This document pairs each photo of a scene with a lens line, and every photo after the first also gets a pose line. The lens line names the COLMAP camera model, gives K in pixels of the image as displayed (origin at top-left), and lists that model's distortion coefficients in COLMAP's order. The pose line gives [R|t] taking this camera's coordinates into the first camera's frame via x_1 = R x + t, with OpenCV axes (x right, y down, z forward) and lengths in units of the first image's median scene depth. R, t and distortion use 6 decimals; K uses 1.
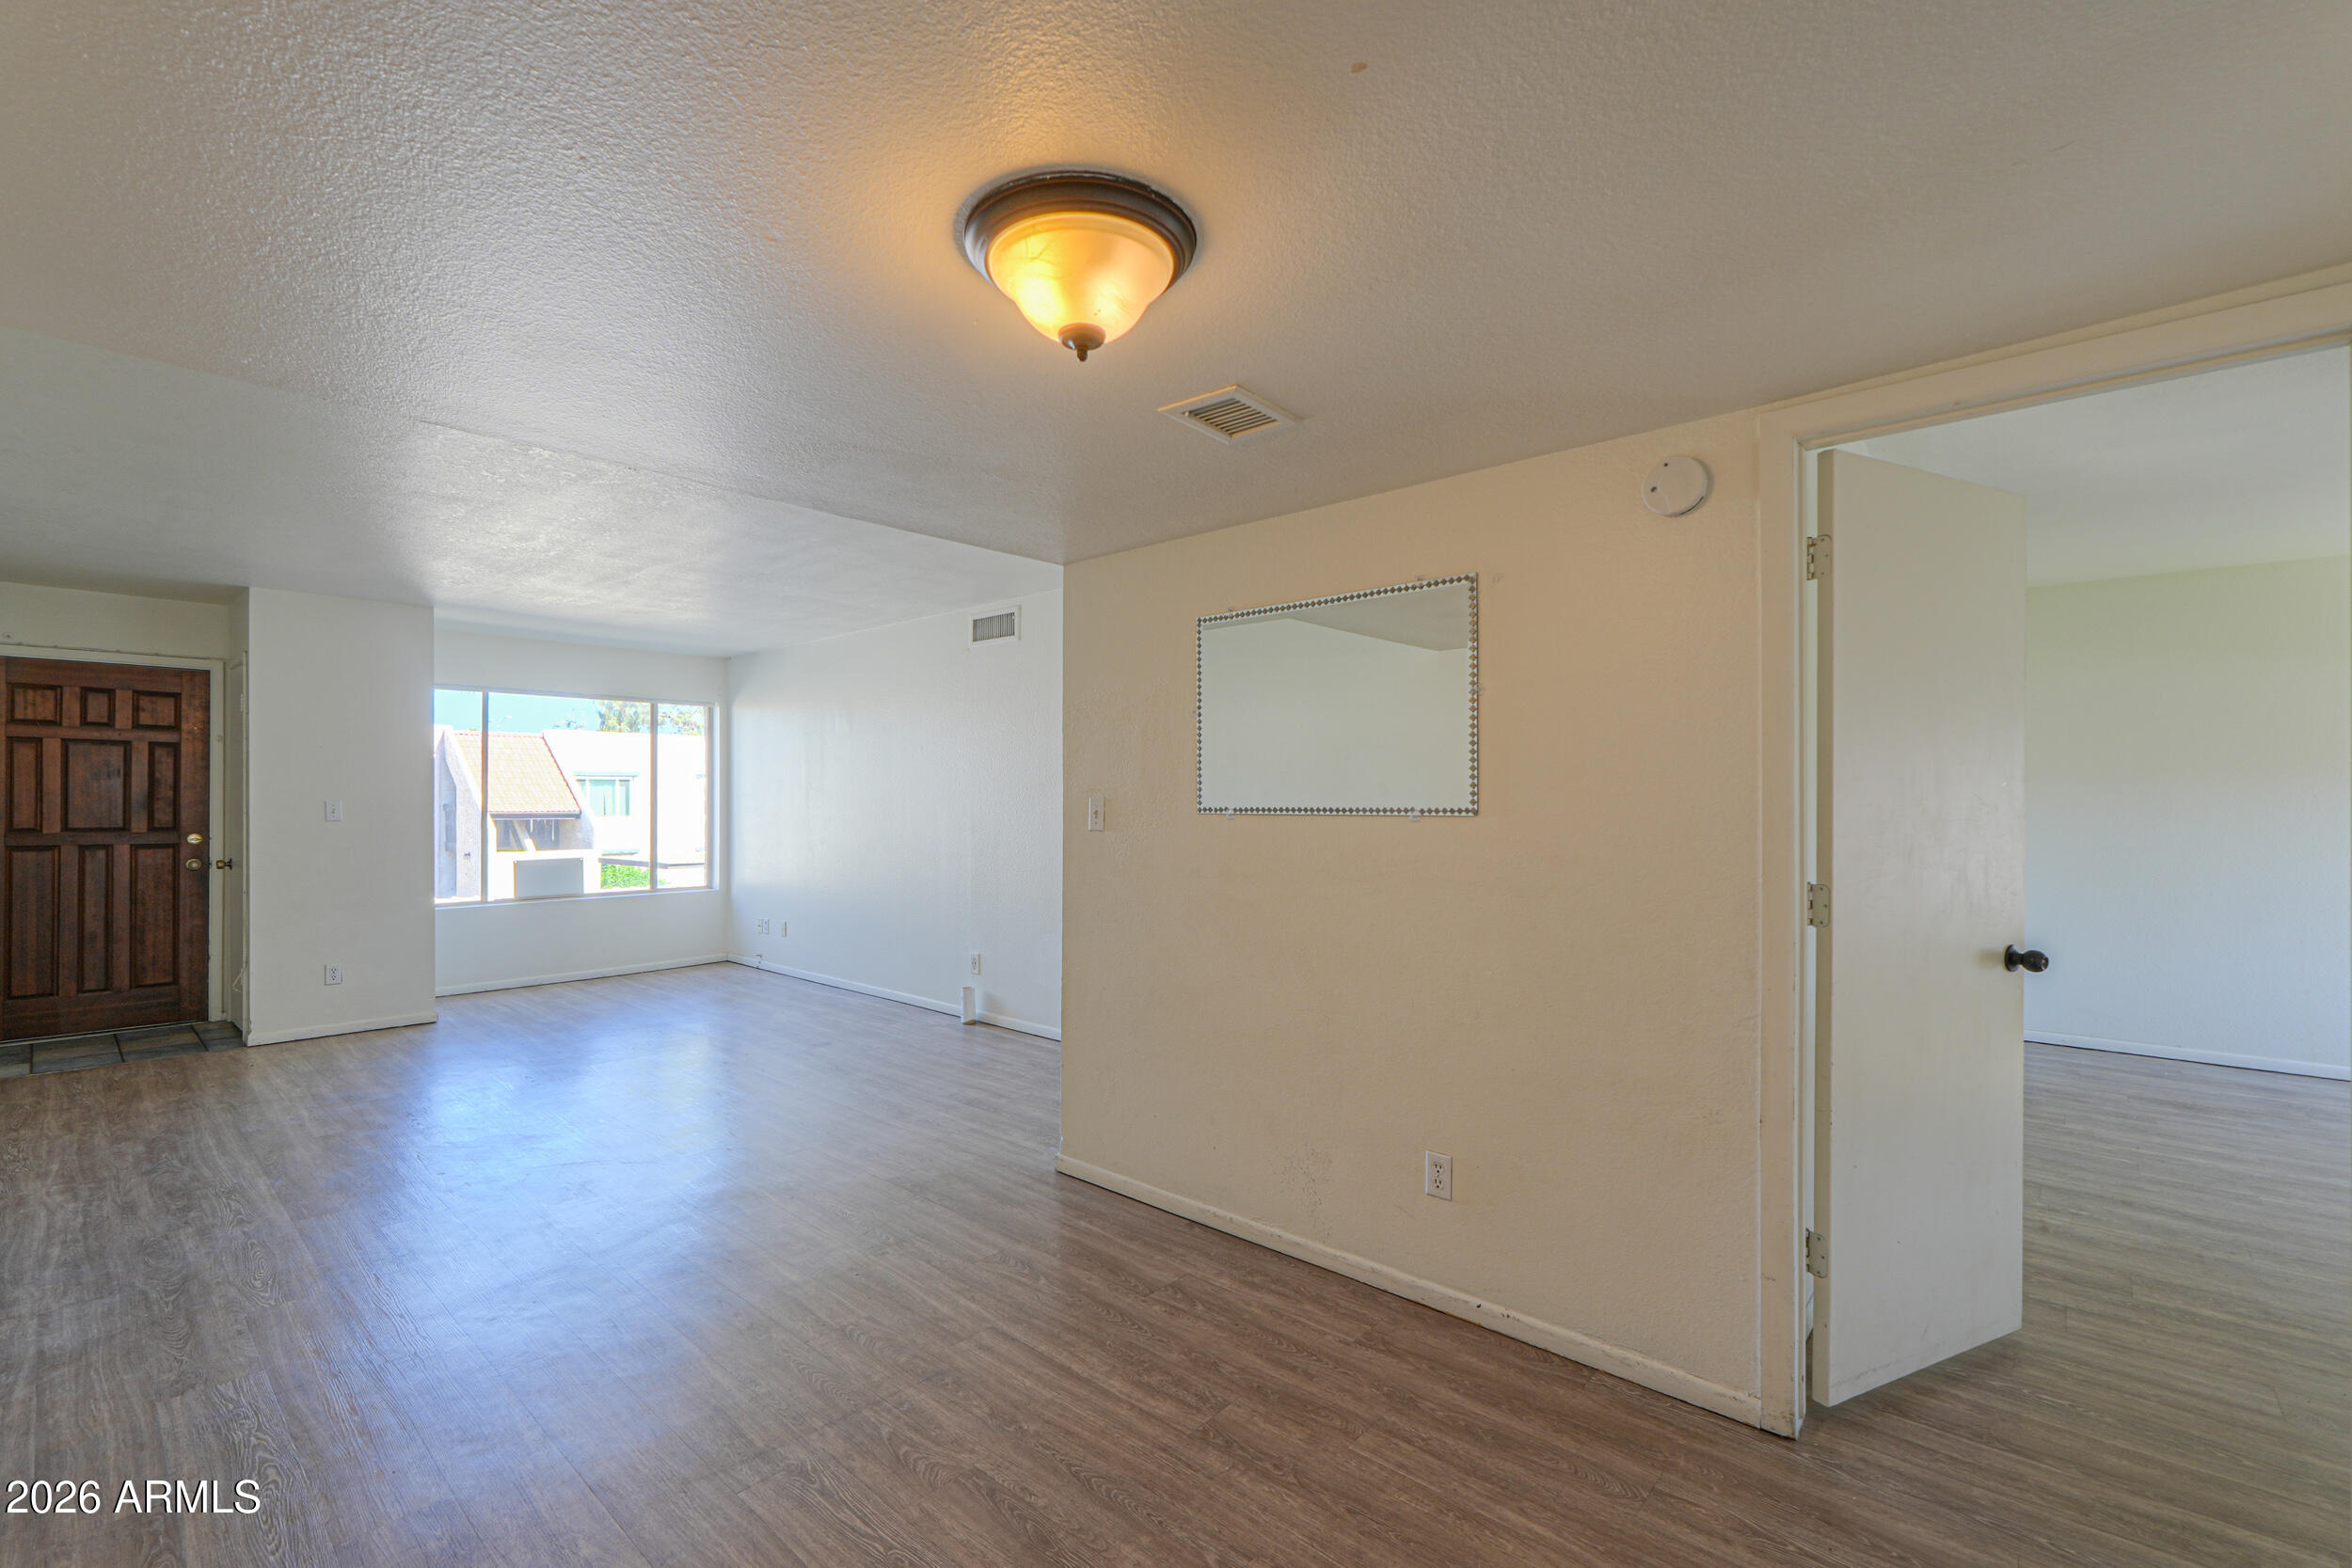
lens RADIAL K [[1001.2, 0, 1133.3], [0, 1001.2, 796.6], [0, 0, 1]] dist [-0.001688, -0.000081]
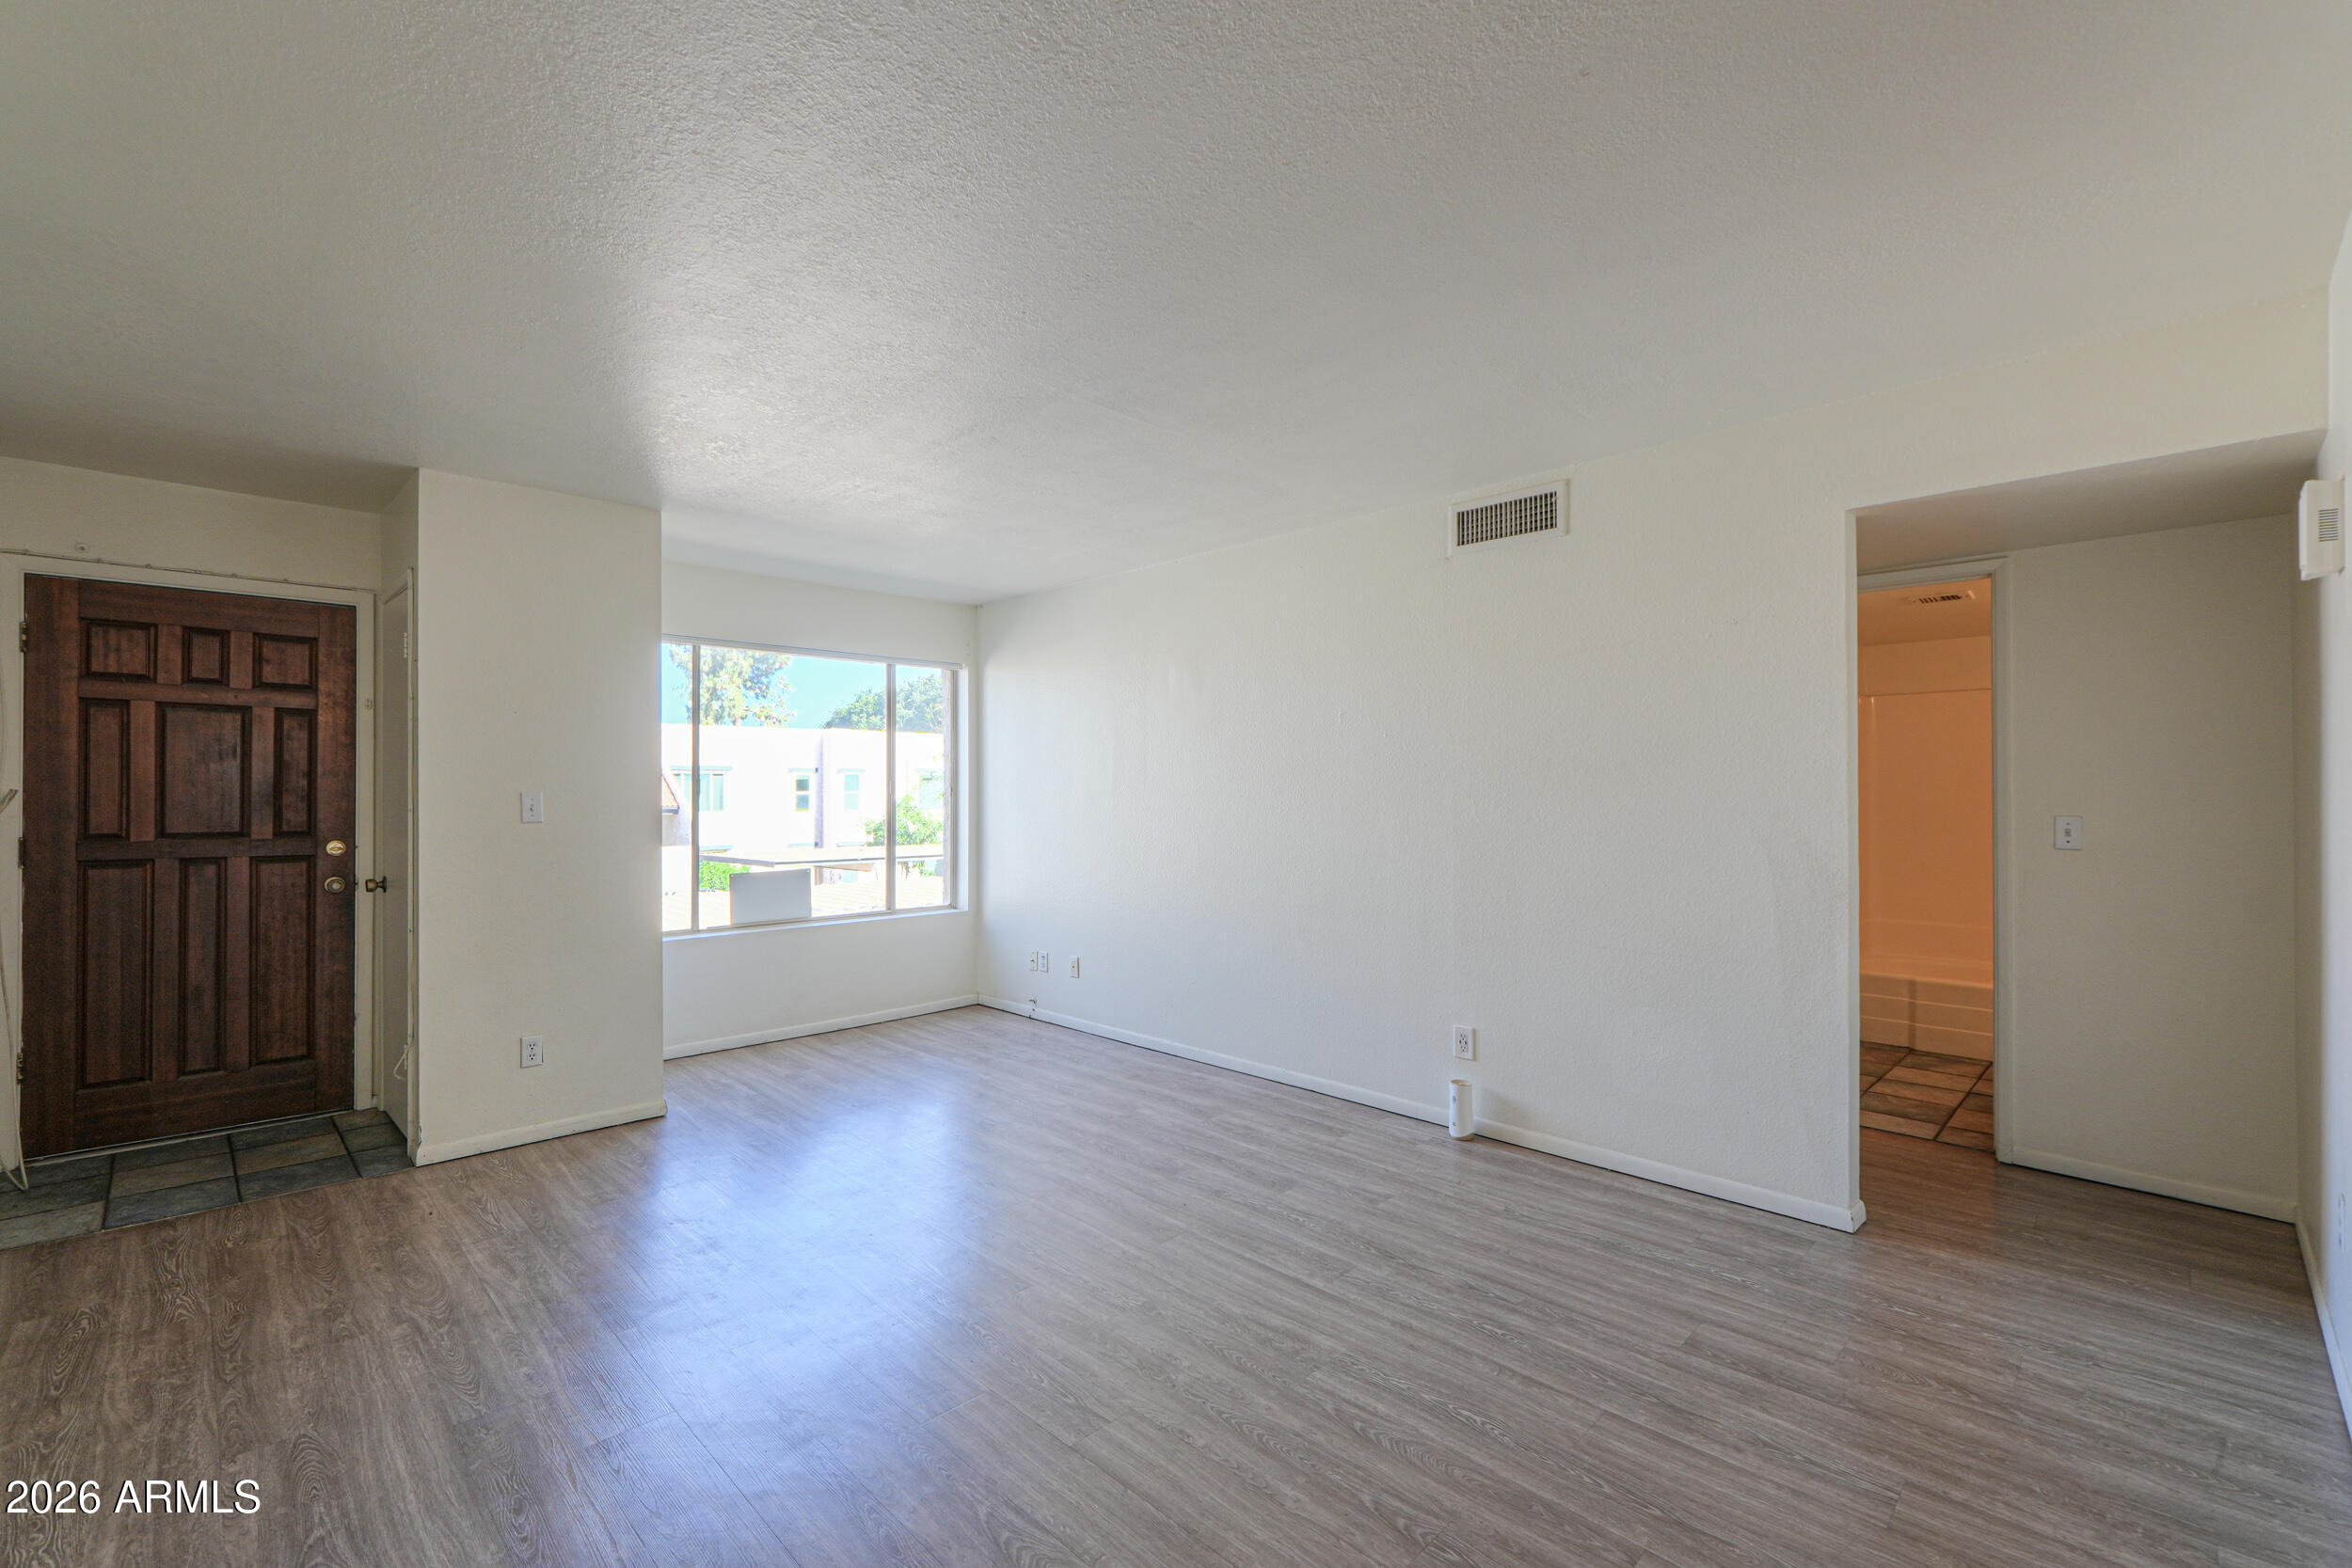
lens RADIAL K [[996.0, 0, 1093.5], [0, 996.0, 787.0], [0, 0, 1]] dist [-0.000839, 0.000130]
pose [[0.996652, -0.002160, -0.081731, -0.367782], [0.001876, 0.999992, -0.003559, 0.003393], [0.081738, 0.003394, 0.996648, 0.363493]]
